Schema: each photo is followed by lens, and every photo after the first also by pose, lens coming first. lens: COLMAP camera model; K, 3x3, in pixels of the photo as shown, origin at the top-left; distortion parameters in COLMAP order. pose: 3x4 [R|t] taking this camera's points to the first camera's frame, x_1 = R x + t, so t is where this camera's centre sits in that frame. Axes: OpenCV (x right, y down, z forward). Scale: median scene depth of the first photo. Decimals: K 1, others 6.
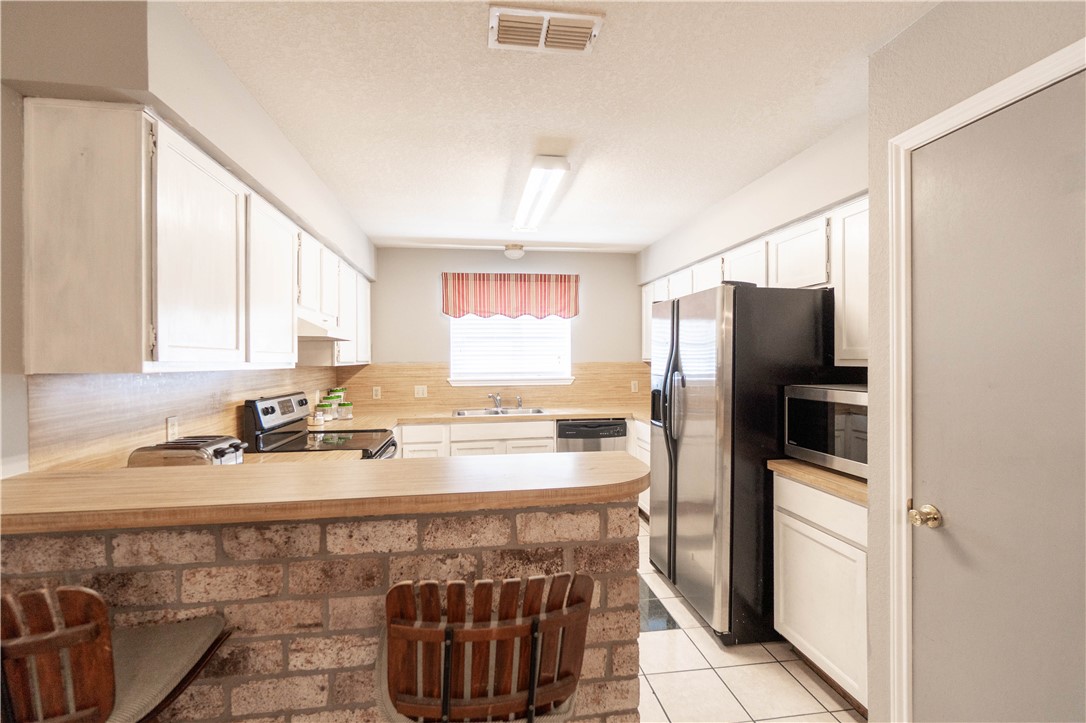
lens RADIAL K [[490.0, 0, 539.0], [0, 490.0, 366.7], [0, 0, 1]] dist [0.001270, -0.000238]
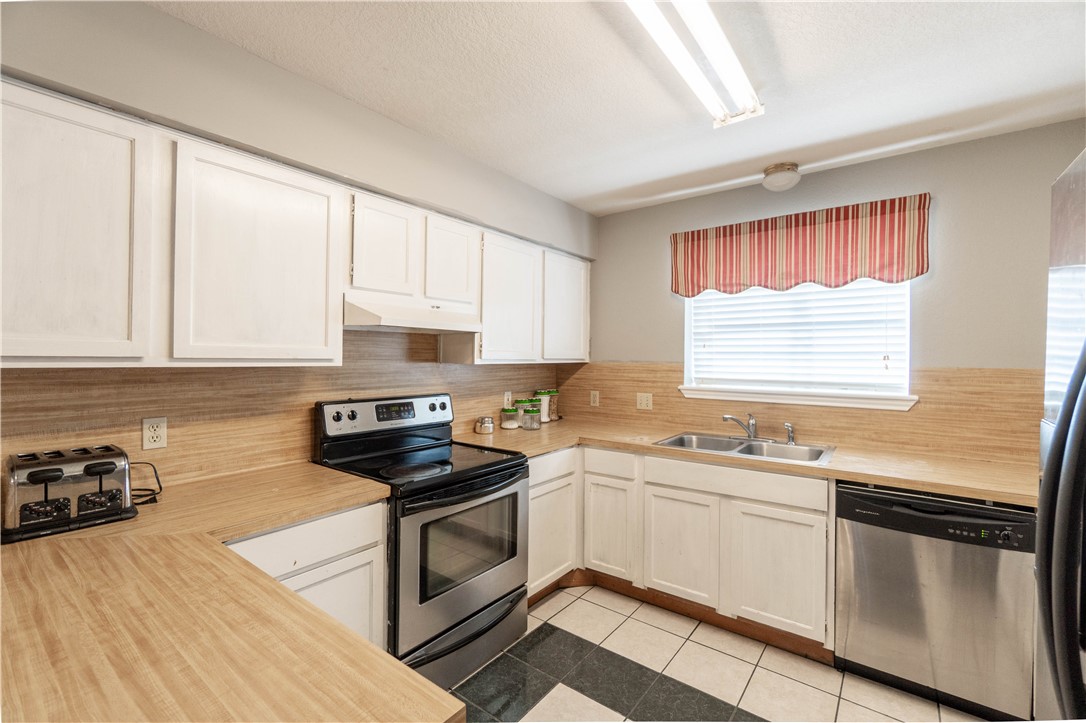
lens RADIAL K [[467.3, 0, 541.6], [0, 467.3, 358.0], [0, 0, 1]] dist [-0.005332, 0.001195]
pose [[0.699072, 0.014177, -0.714911, 0.163751], [-0.023519, 0.999718, -0.003173, -0.009292], [0.714664, 0.019033, 0.699208, 0.430671]]
